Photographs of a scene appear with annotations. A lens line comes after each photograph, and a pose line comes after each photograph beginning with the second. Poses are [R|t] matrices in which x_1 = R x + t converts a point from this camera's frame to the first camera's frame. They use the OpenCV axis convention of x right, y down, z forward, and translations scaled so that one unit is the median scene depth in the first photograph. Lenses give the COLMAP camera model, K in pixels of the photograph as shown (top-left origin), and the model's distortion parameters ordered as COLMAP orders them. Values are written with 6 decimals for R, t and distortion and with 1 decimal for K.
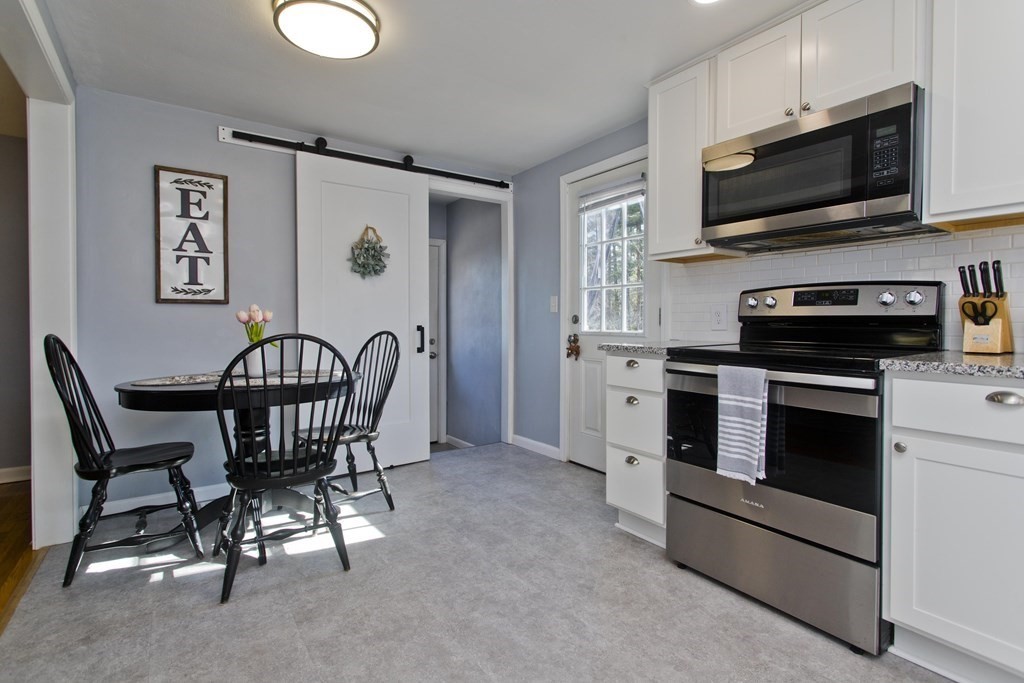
lens RADIAL K [[489.6, 0, 506.3], [0, 489.6, 329.4], [0, 0, 1]] dist [0.007335, 0.001325]
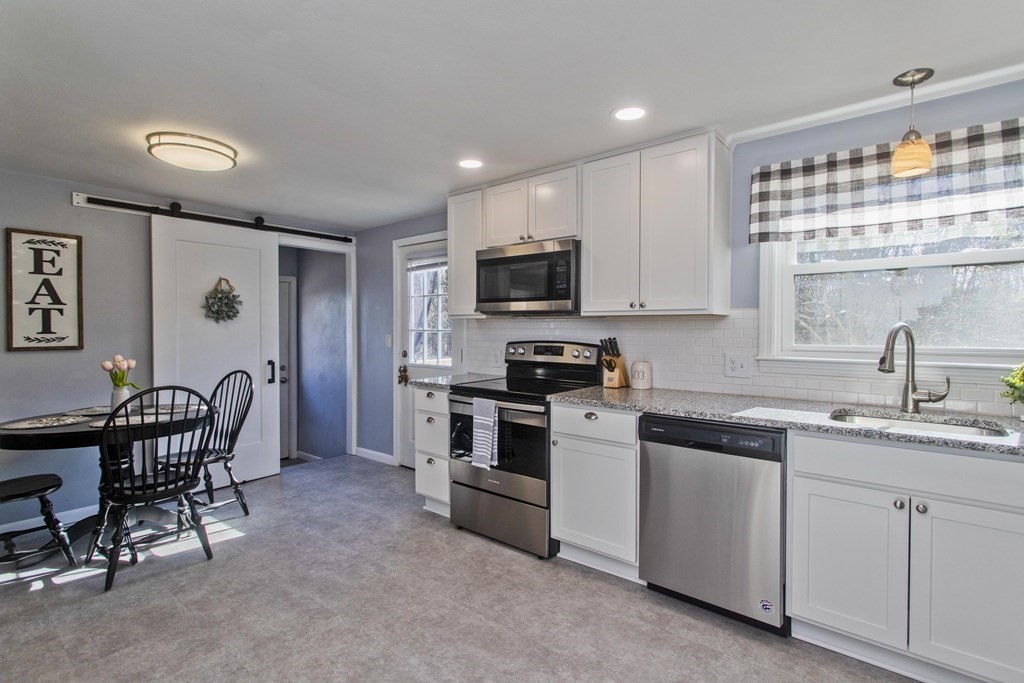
lens RADIAL K [[489.6, 0, 513.2], [0, 489.6, 336.4], [0, 0, 1]] dist [0.007335, 0.001325]
pose [[0.960178, -0.002335, 0.279380, 0.083204], [0.001539, 0.999994, 0.003069, -0.103514], [-0.279386, -0.002517, 0.960176, -0.450564]]
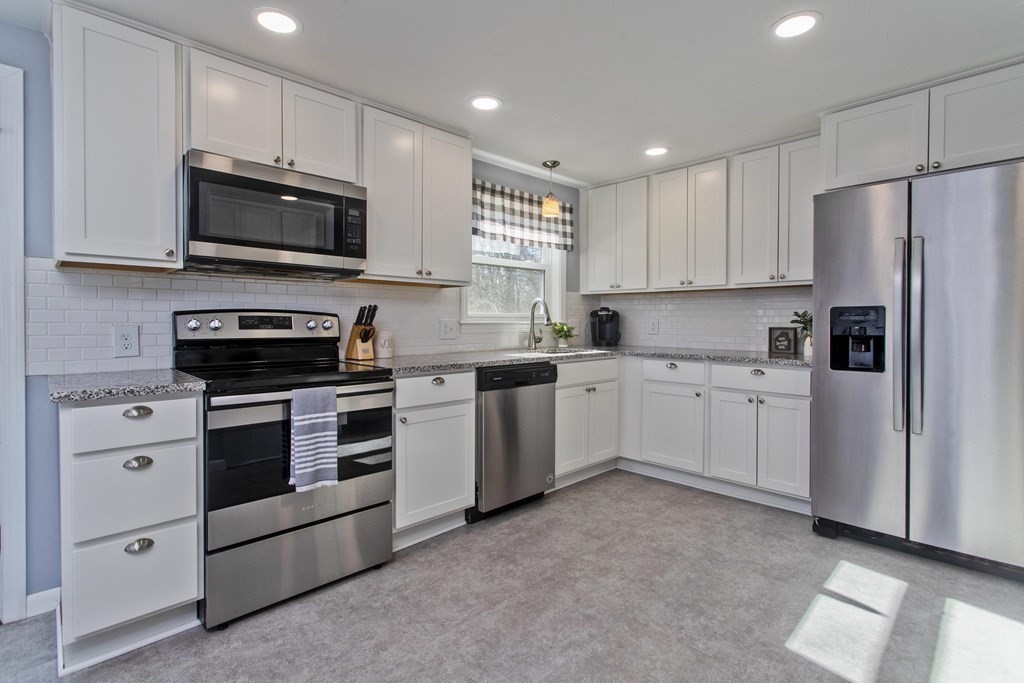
lens RADIAL K [[489.6, 0, 513.9], [0, 489.6, 330.5], [0, 0, 1]] dist [0.007335, 0.001325]
pose [[-0.164315, -0.015844, 0.986281, -0.530611], [0.017199, 0.999673, 0.018924, -0.051528], [-0.986258, 0.020072, -0.163989, 0.553756]]
